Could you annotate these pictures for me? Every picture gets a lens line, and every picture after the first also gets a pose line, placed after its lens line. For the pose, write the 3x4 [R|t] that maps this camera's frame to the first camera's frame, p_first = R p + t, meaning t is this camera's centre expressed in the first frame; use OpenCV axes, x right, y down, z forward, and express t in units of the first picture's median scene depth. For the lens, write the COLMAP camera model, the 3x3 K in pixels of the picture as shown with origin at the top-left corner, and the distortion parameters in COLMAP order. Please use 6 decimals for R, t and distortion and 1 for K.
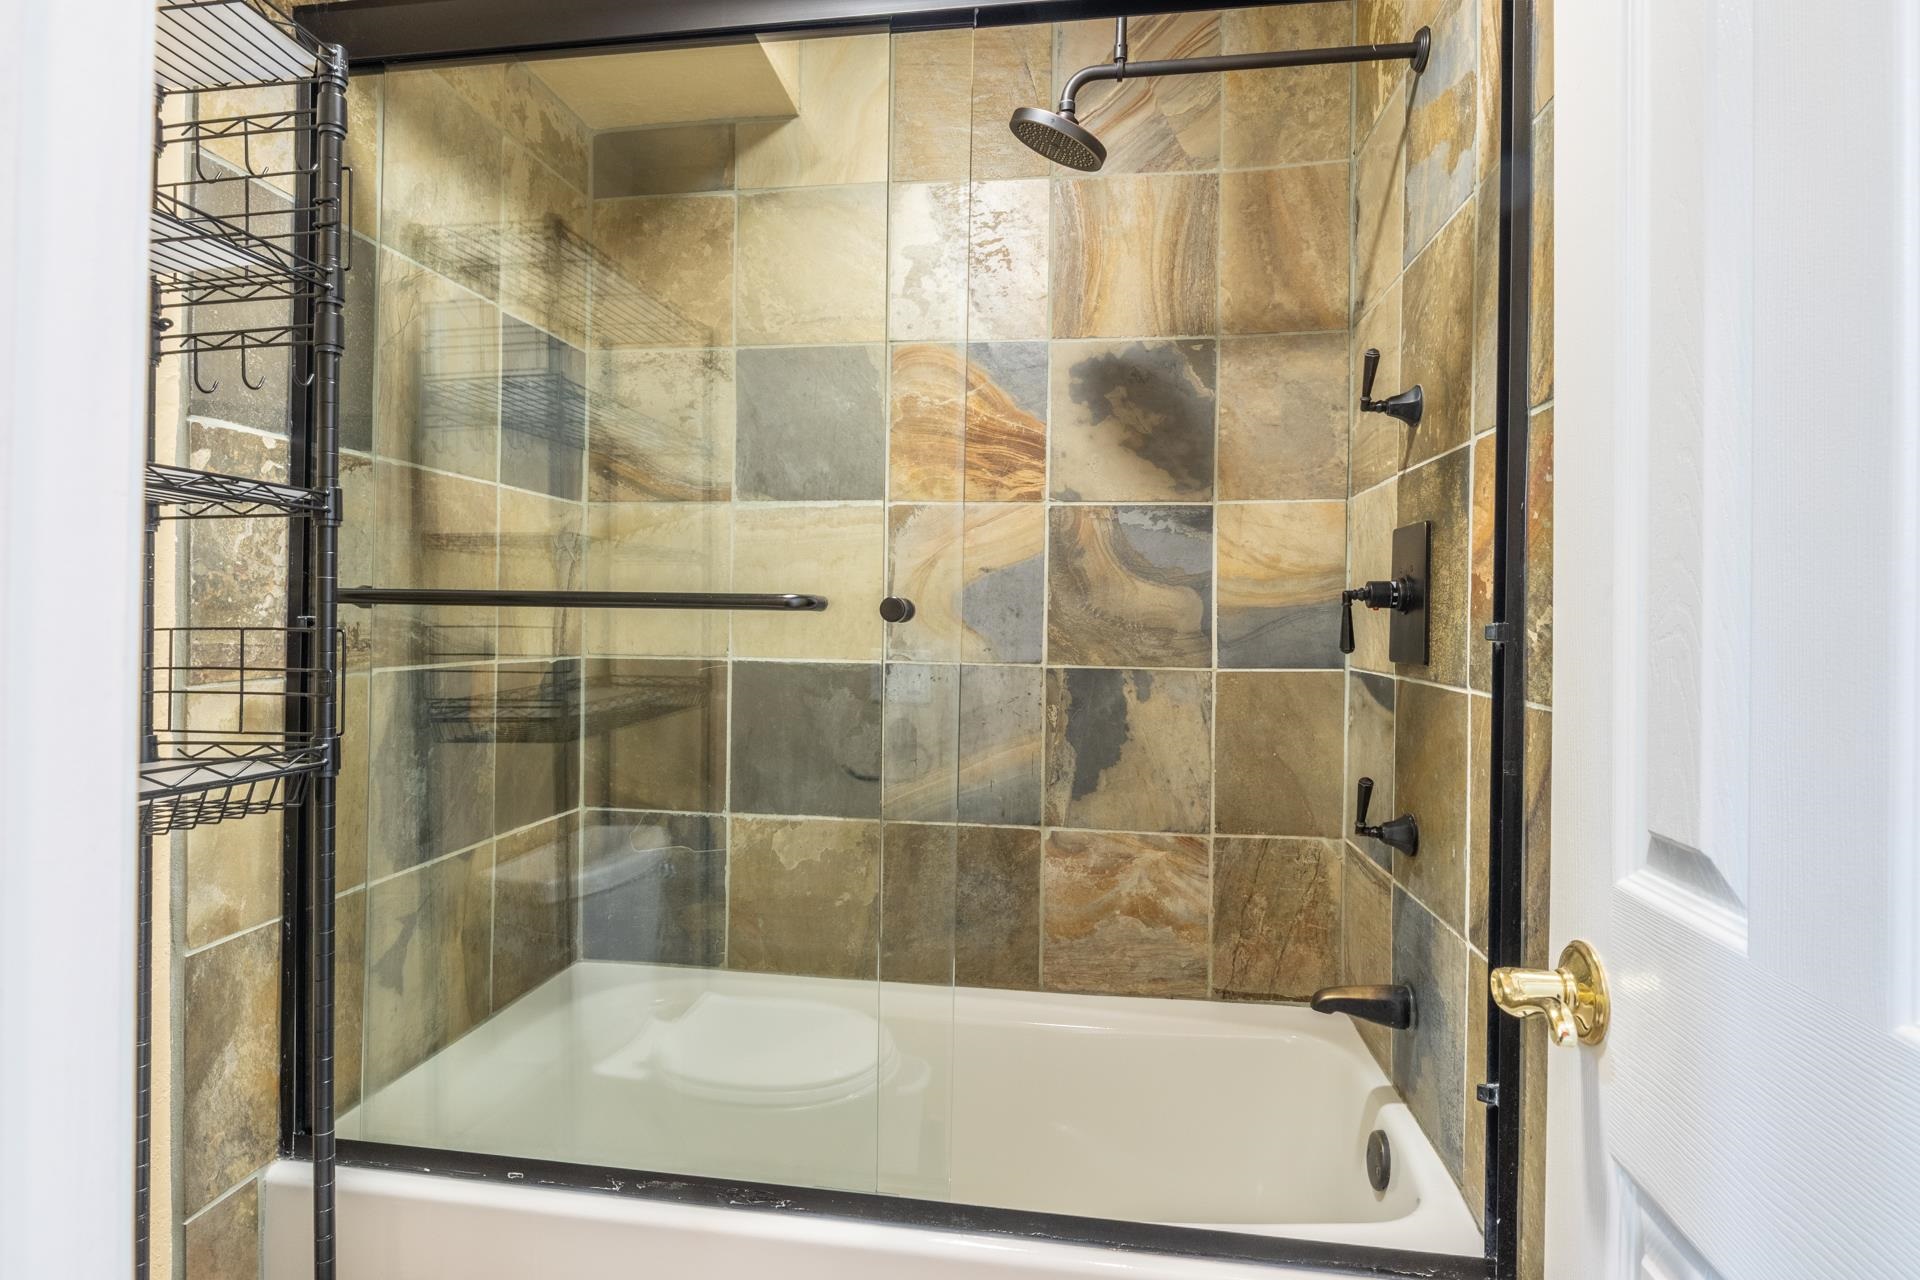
lens RADIAL K [[995.0, 0, 961.1], [0, 995.0, 587.0], [0, 0, 1]] dist [-0.004924, -0.000581]
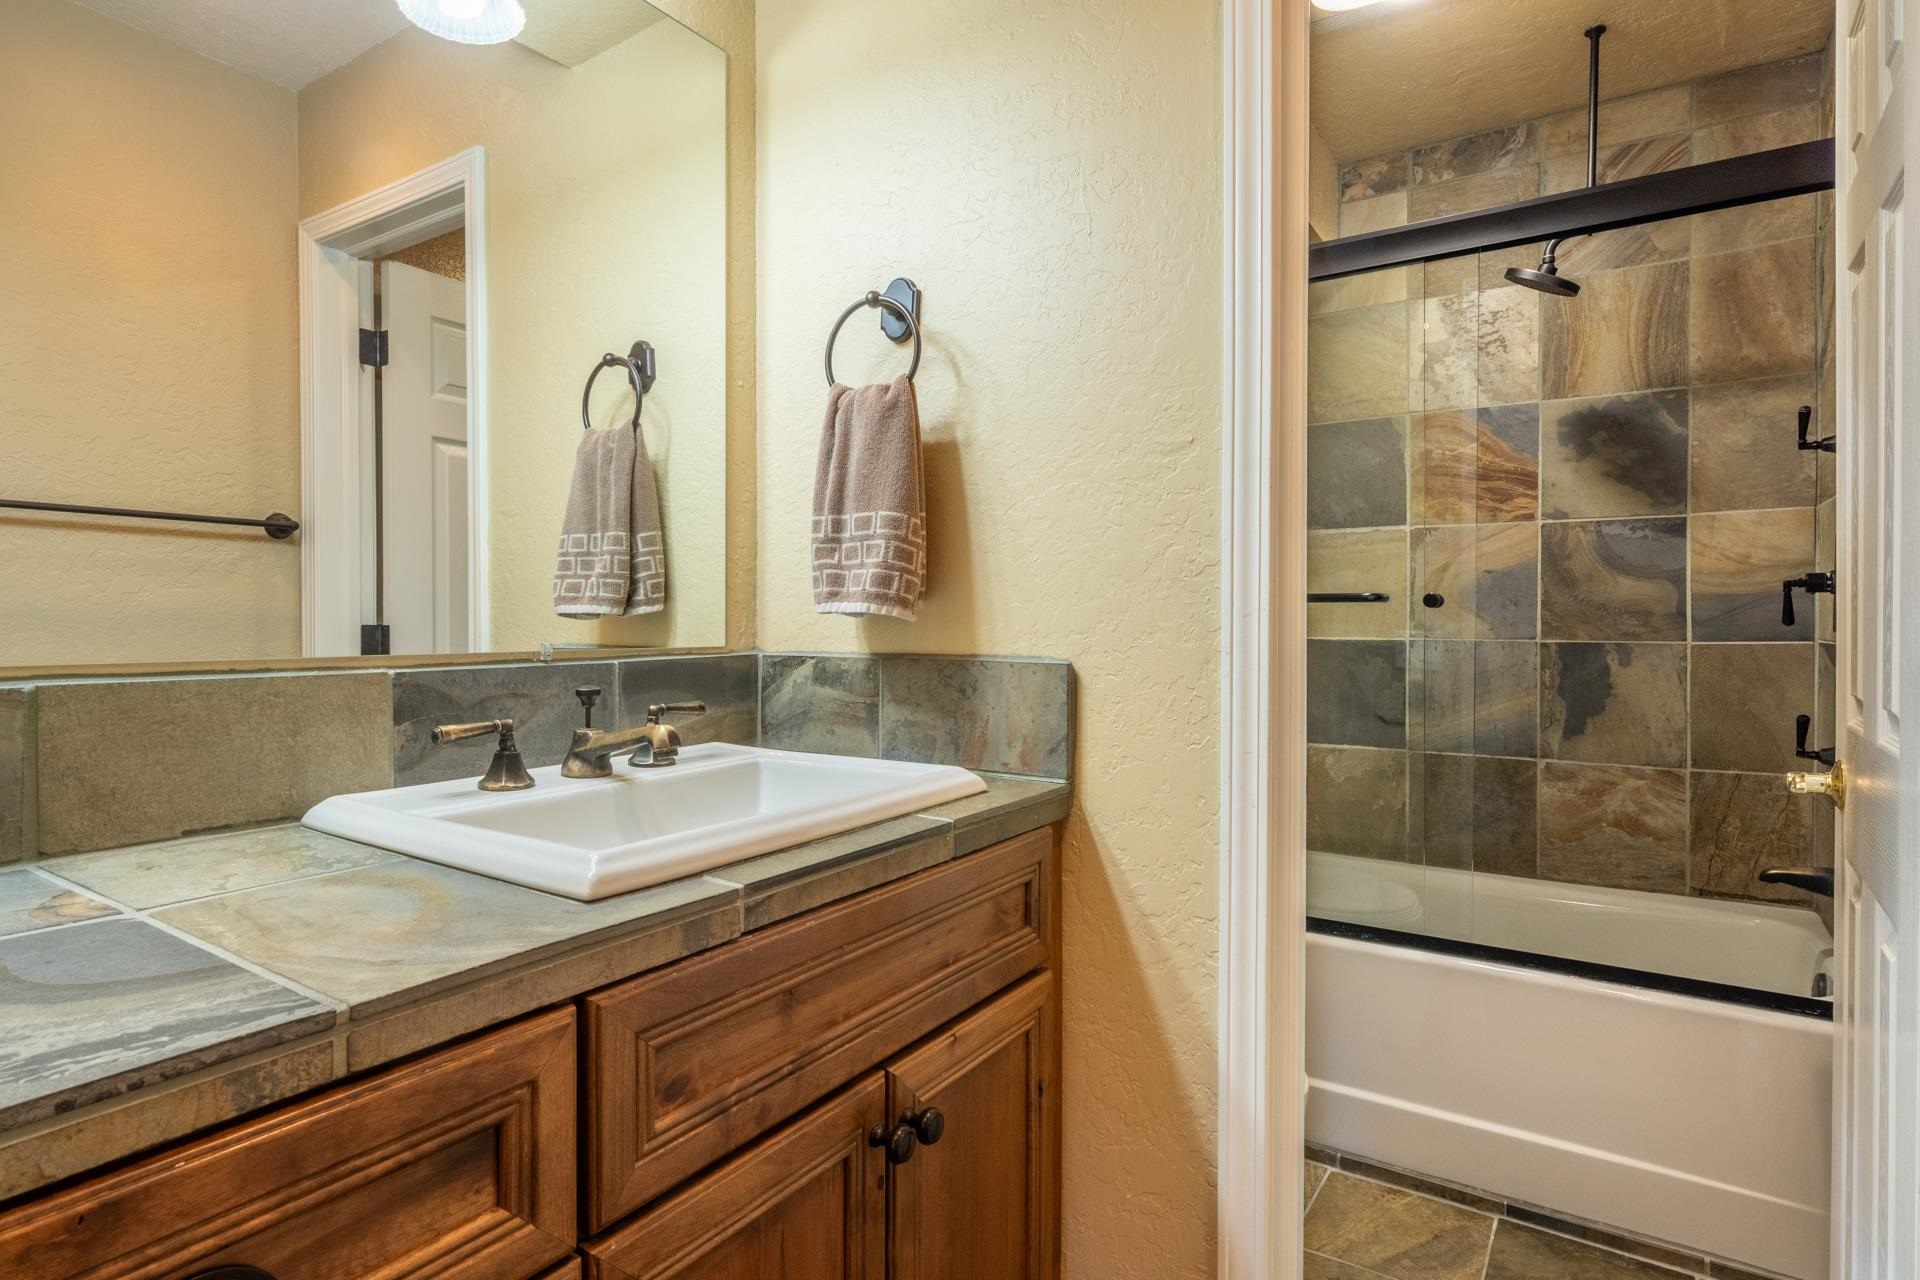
lens RADIAL K [[1021.5, 0, 937.5], [0, 1021.5, 615.7], [0, 0, 1]] dist [-0.000898, -0.001494]
pose [[0.898941, -0.010914, -0.437934, -0.044193], [0.011631, 0.999932, -0.001045, 0.037180], [0.437916, -0.004154, 0.899006, -0.625911]]
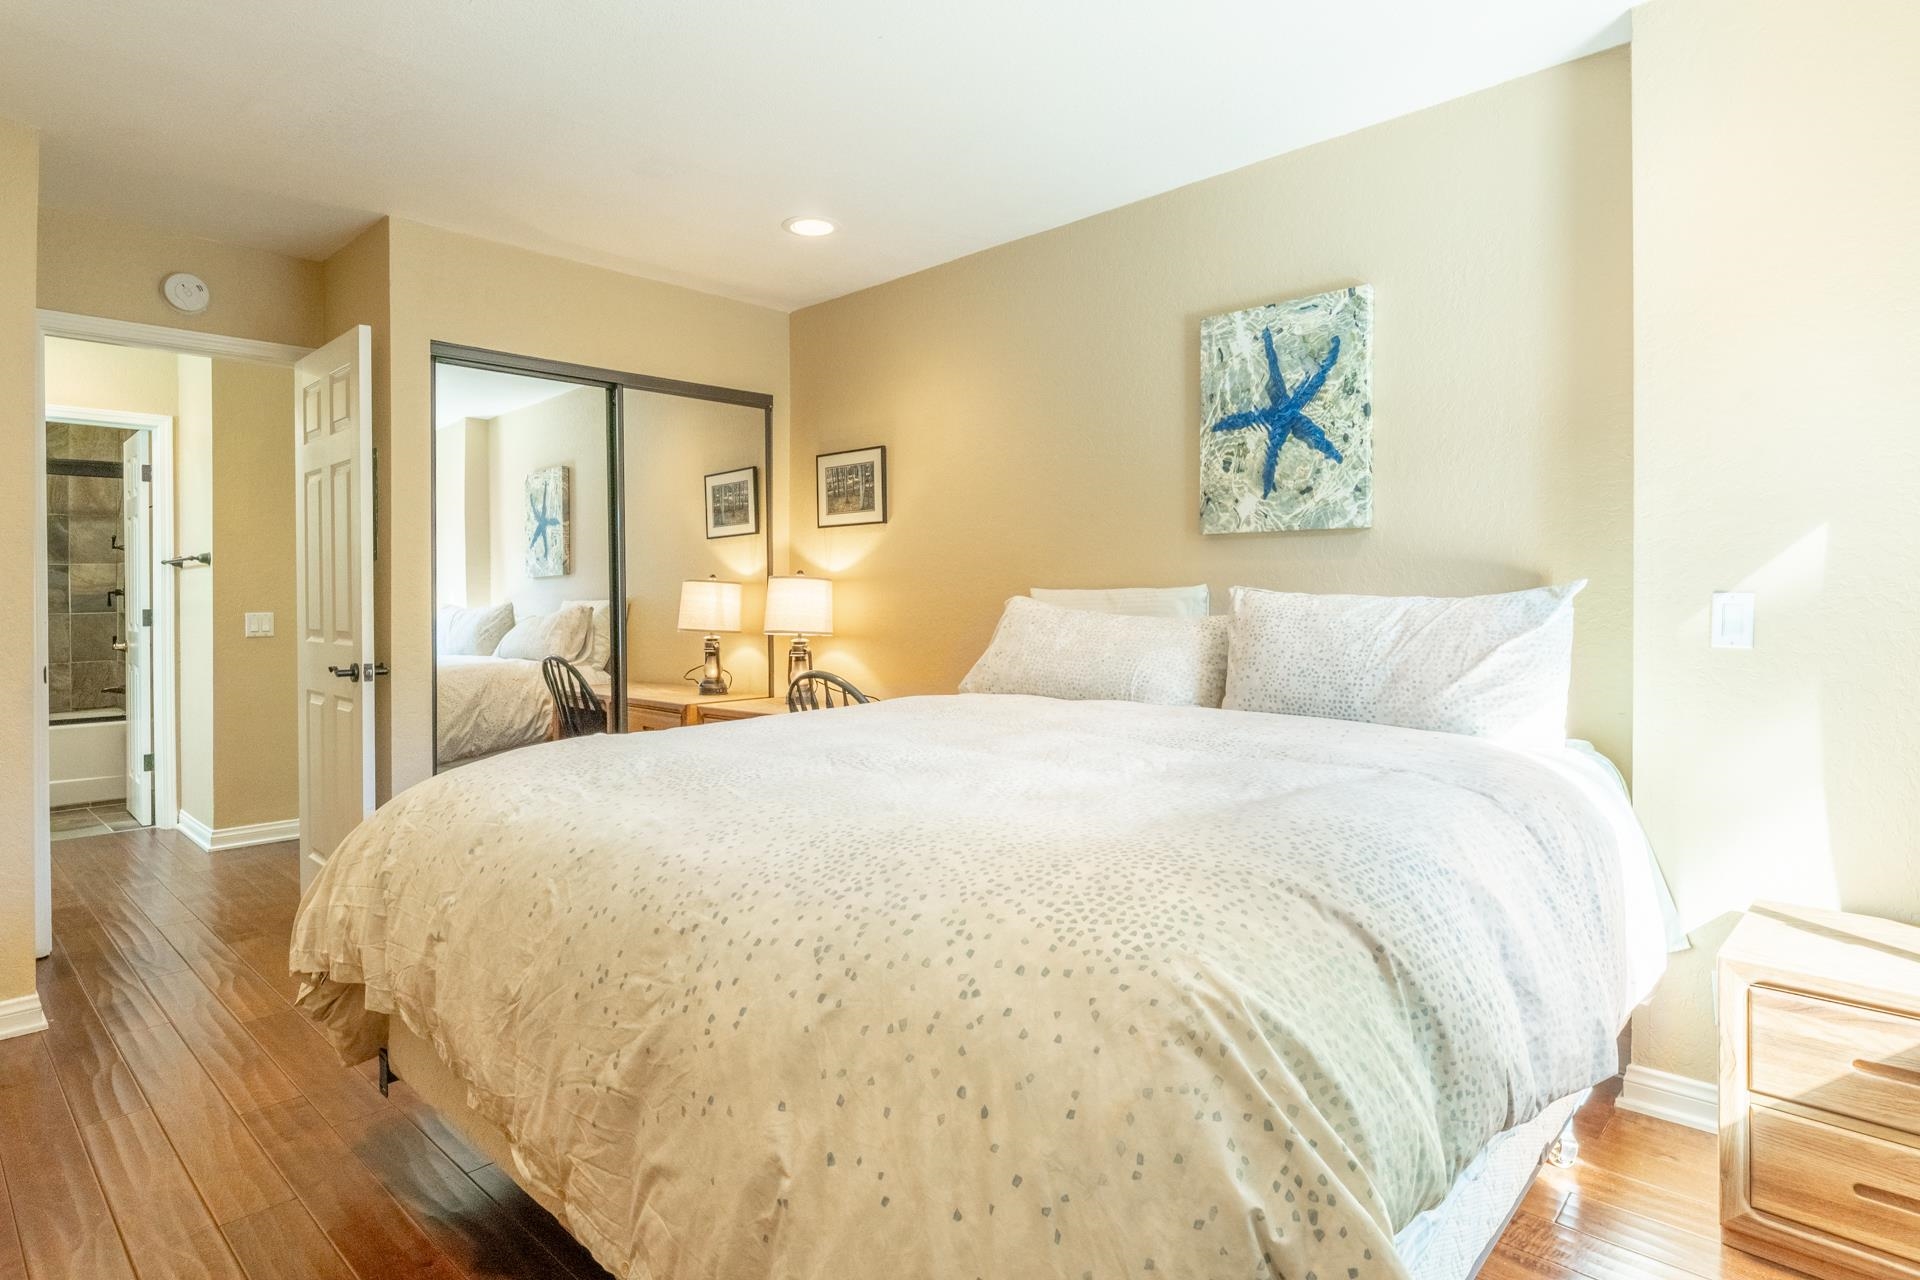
lens RADIAL K [[1021.8, 0, 931.0], [0, 1021.8, 588.3], [0, 0, 1]] dist [-0.002511, -0.000824]
pose [[0.587559, -0.017786, 0.808986, -0.818437], [0.015997, 0.999818, 0.010364, 0.007131], [-0.809023, 0.006852, 0.587737, -3.364876]]
